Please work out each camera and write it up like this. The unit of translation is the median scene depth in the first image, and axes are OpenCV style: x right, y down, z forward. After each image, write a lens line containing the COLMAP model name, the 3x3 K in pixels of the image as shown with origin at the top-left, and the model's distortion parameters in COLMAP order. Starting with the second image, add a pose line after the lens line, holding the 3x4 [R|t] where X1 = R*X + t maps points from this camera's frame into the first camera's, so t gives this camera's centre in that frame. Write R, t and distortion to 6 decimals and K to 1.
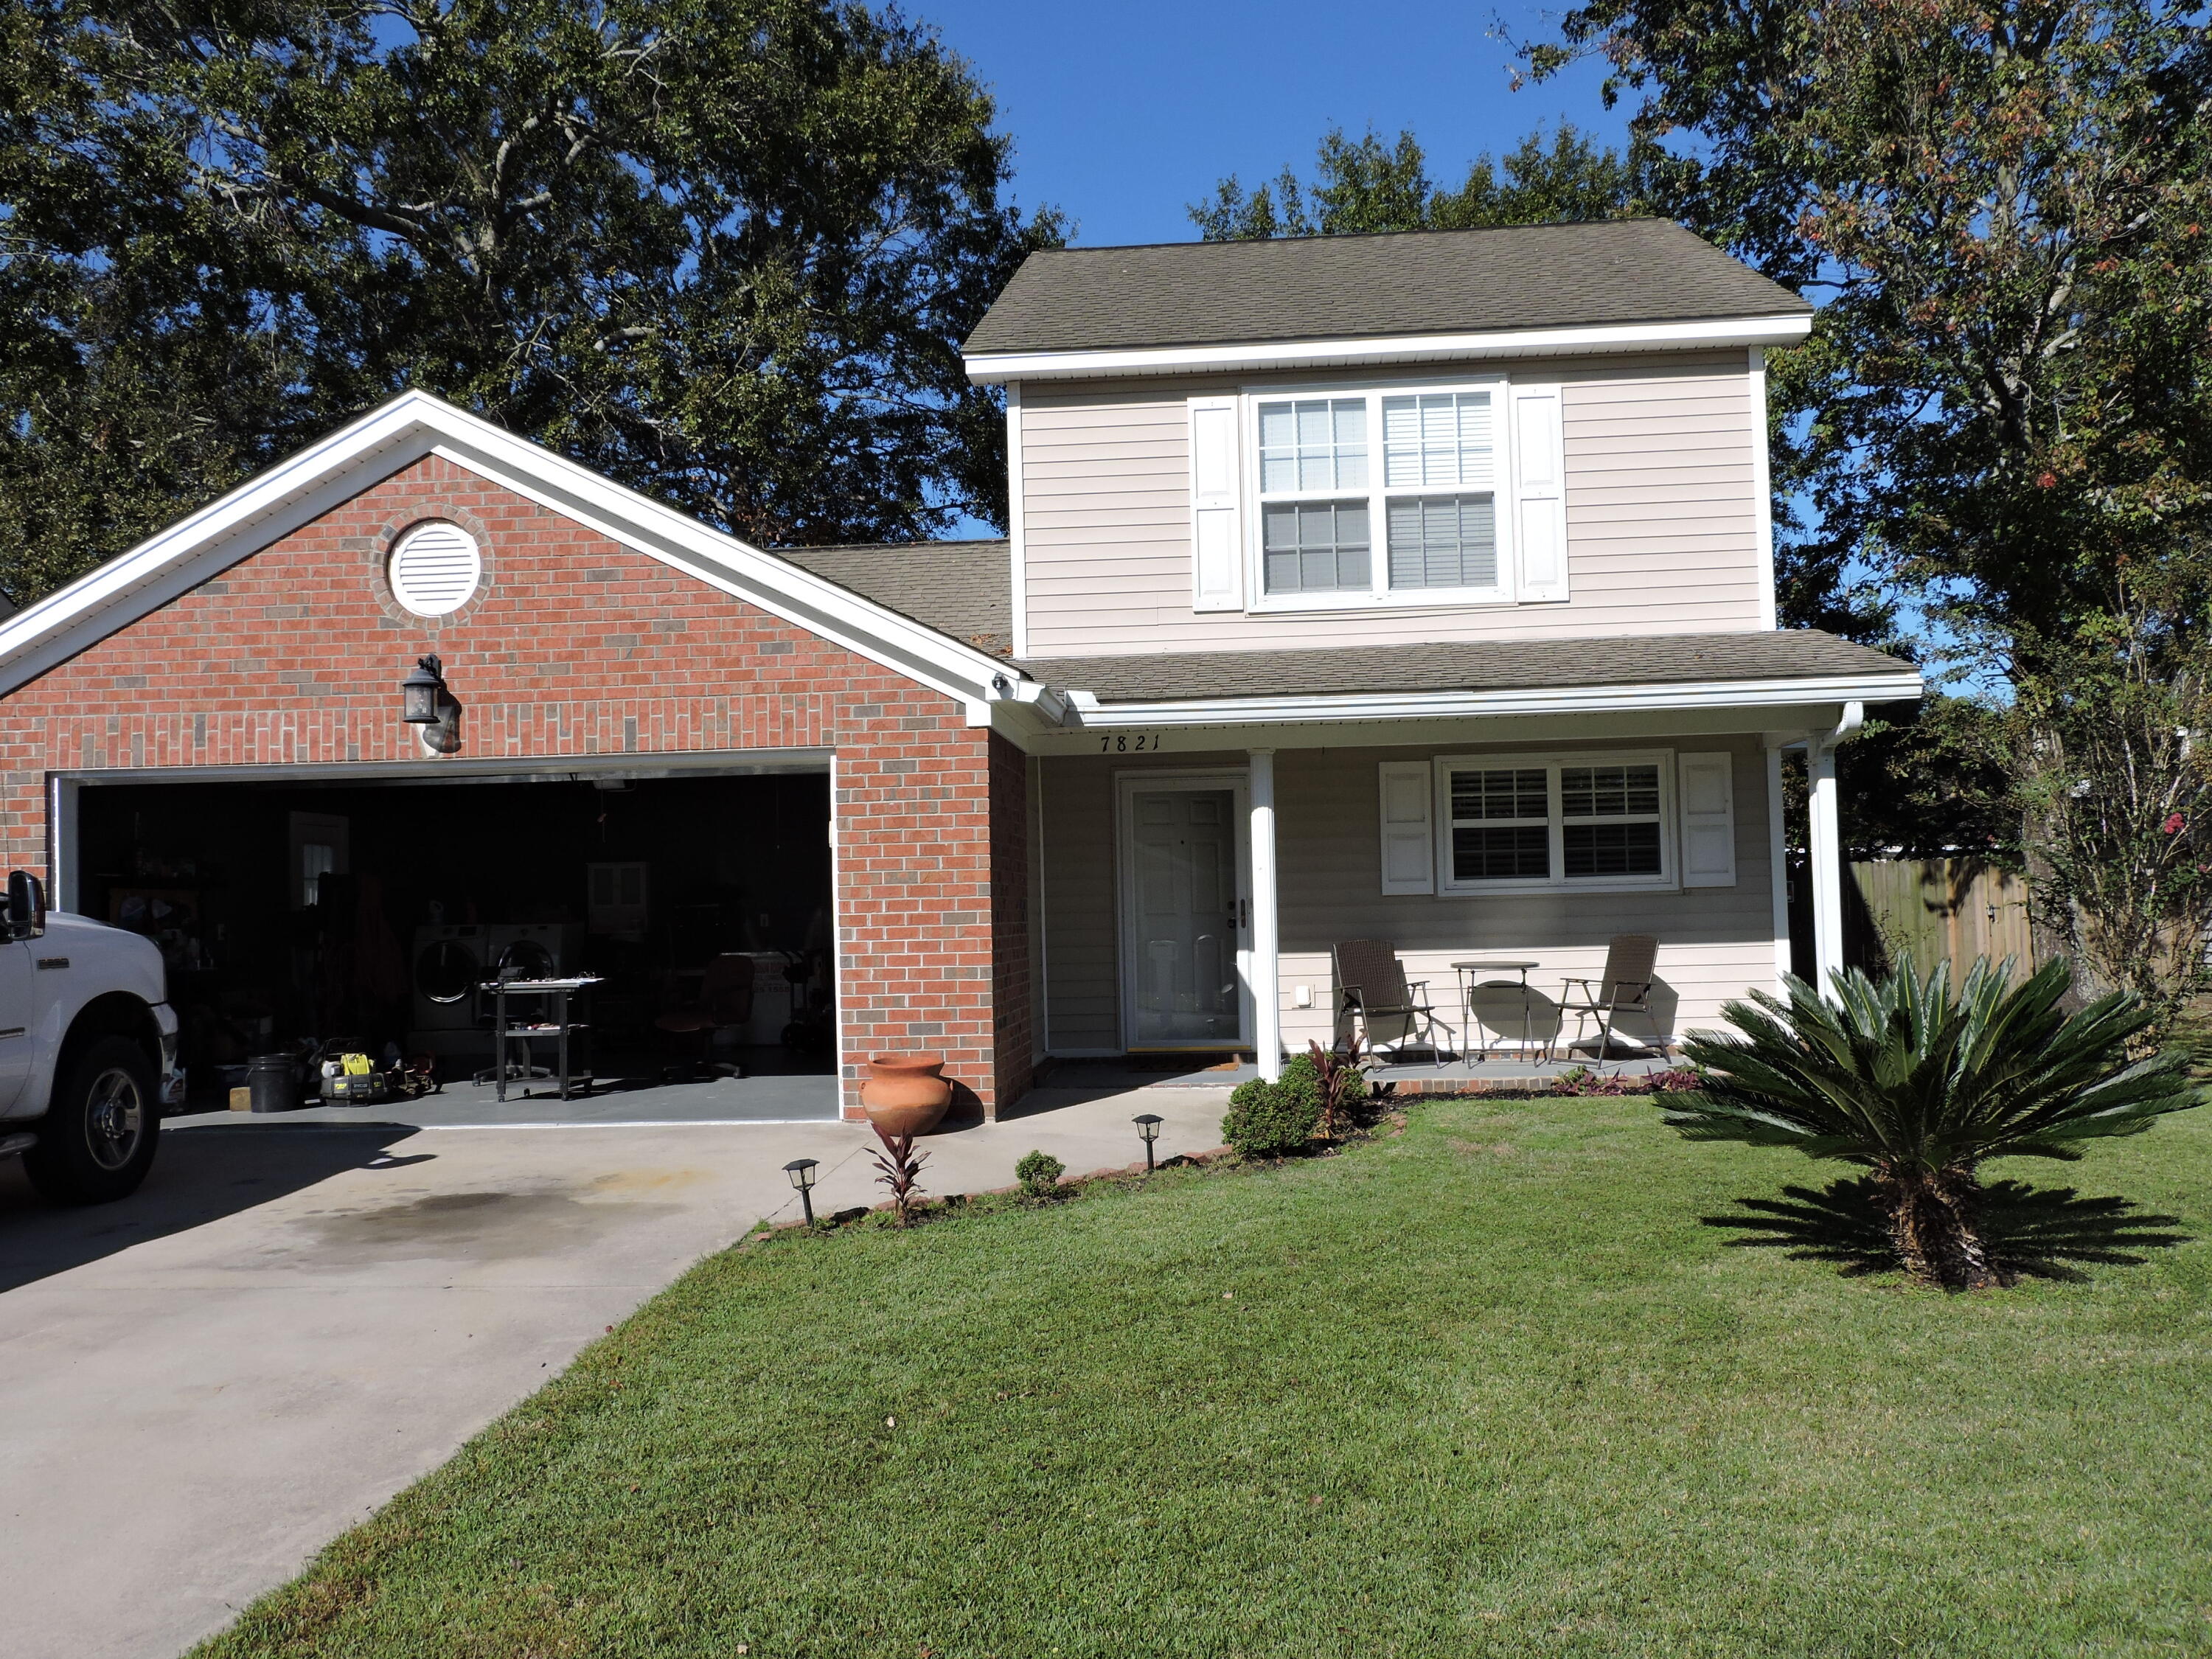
lens RADIAL K [[1921.1, 0, 1104.9], [0, 1921.1, 839.8], [0, 0, 1]] dist [-0.011998, -0.004660]
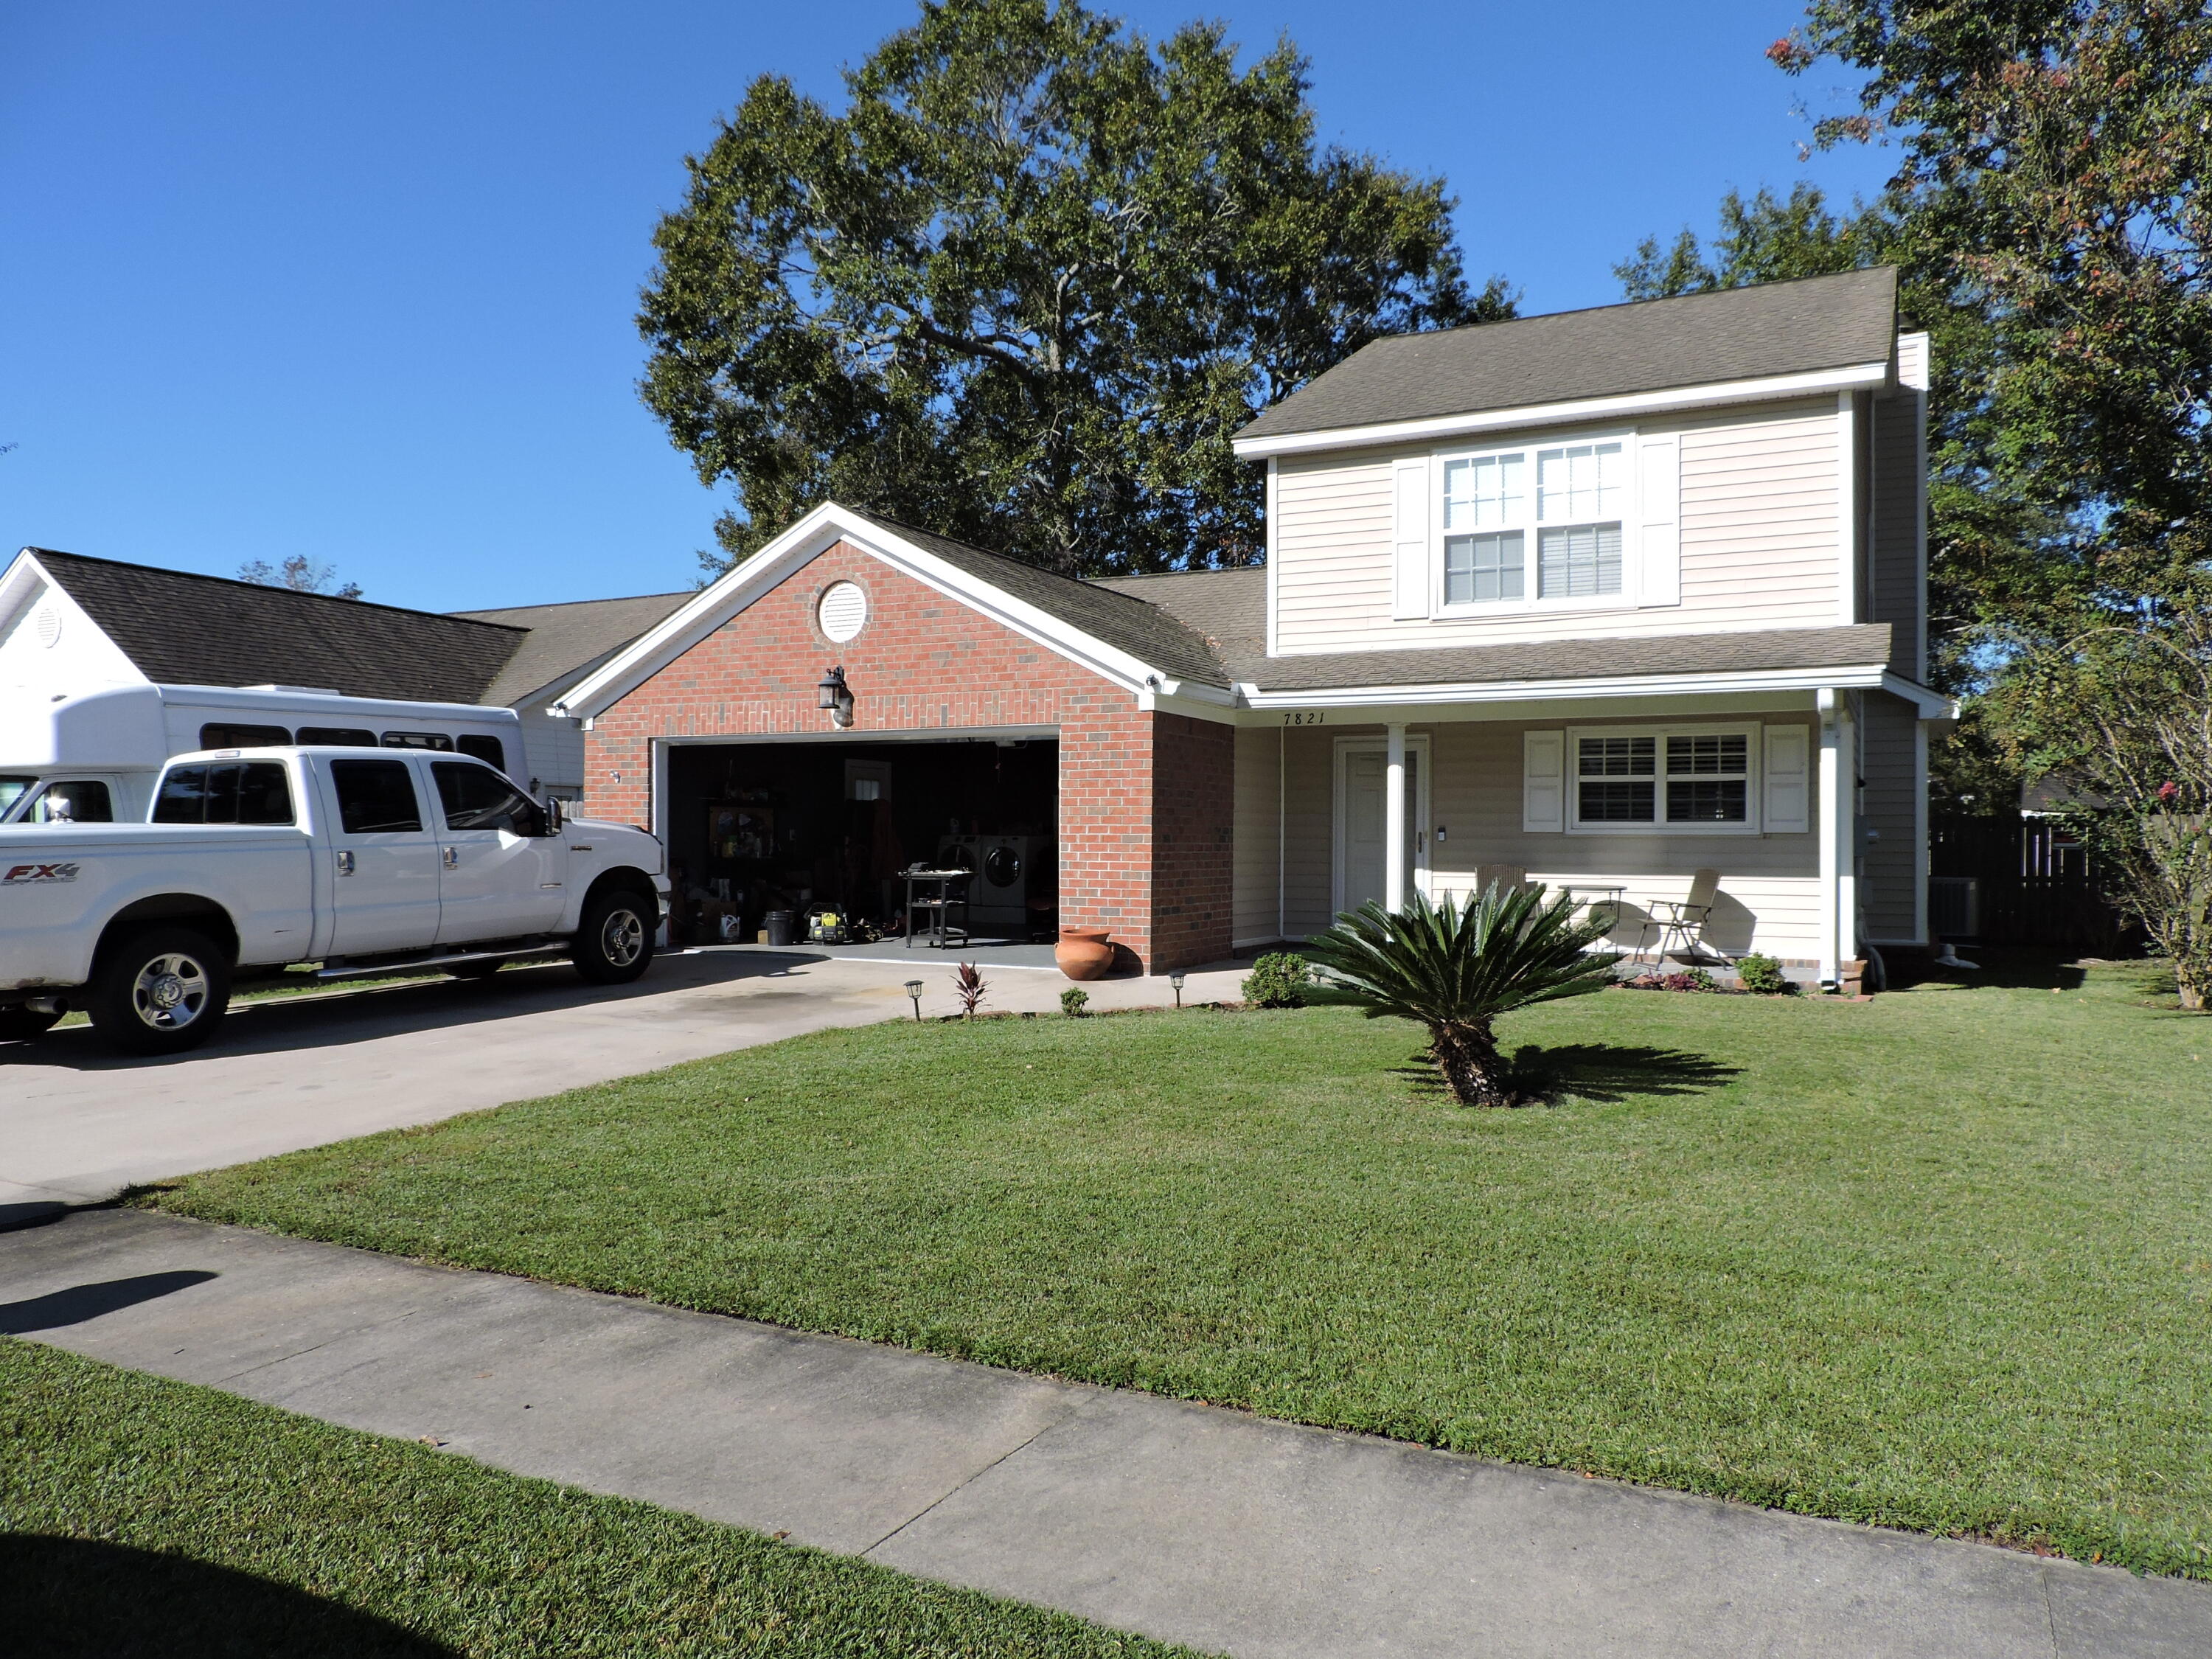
lens RADIAL K [[1559.7, 0, 1103.9], [0, 1559.7, 840.0], [0, 0, 1]] dist [-0.025413, -0.001190]
pose [[0.921090, 0.030048, -0.388189, 0.301572], [-0.013647, 0.998897, 0.044938, -0.010067], [0.389111, -0.036094, 0.920484, -0.101594]]
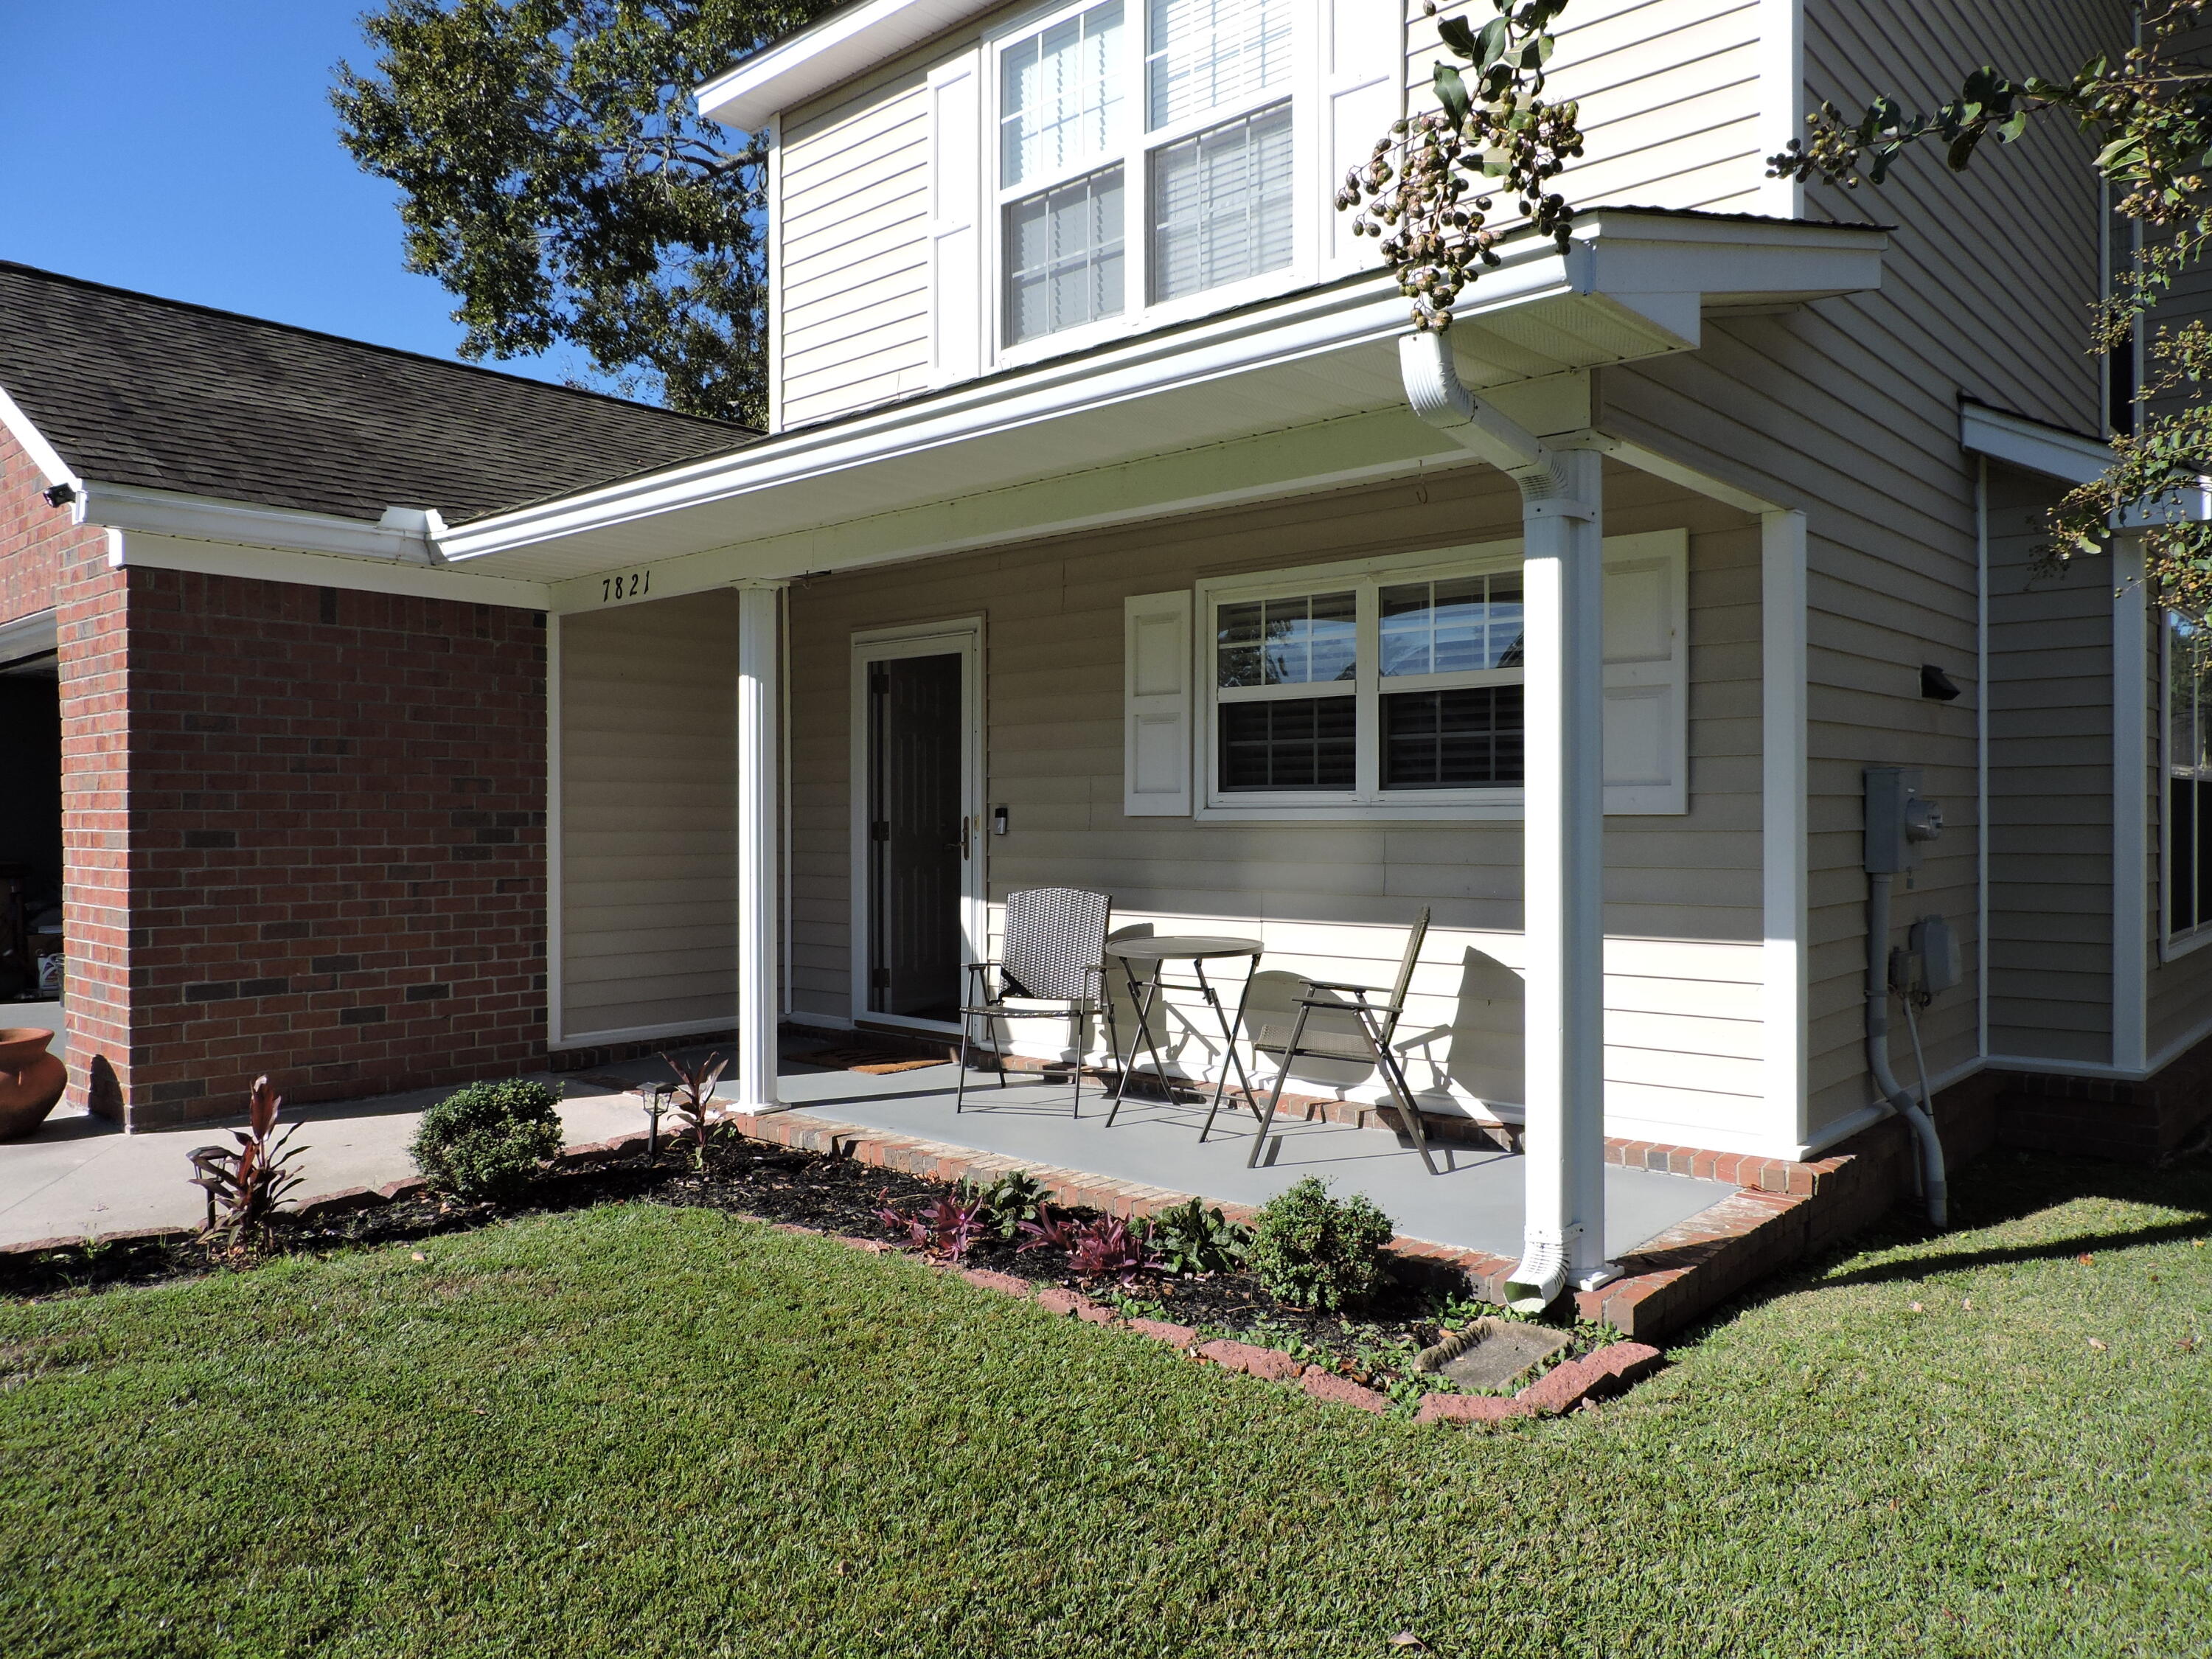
lens RADIAL K [[1584.7, 0, 1106.0], [0, 1584.7, 829.5], [0, 0, 1]] dist [-0.019953, 0.007026]
pose [[0.799553, 0.026987, -0.599988, 0.451920], [0.007813, 0.998438, 0.055320, 0.005402], [0.600544, -0.048919, 0.798094, 0.609042]]
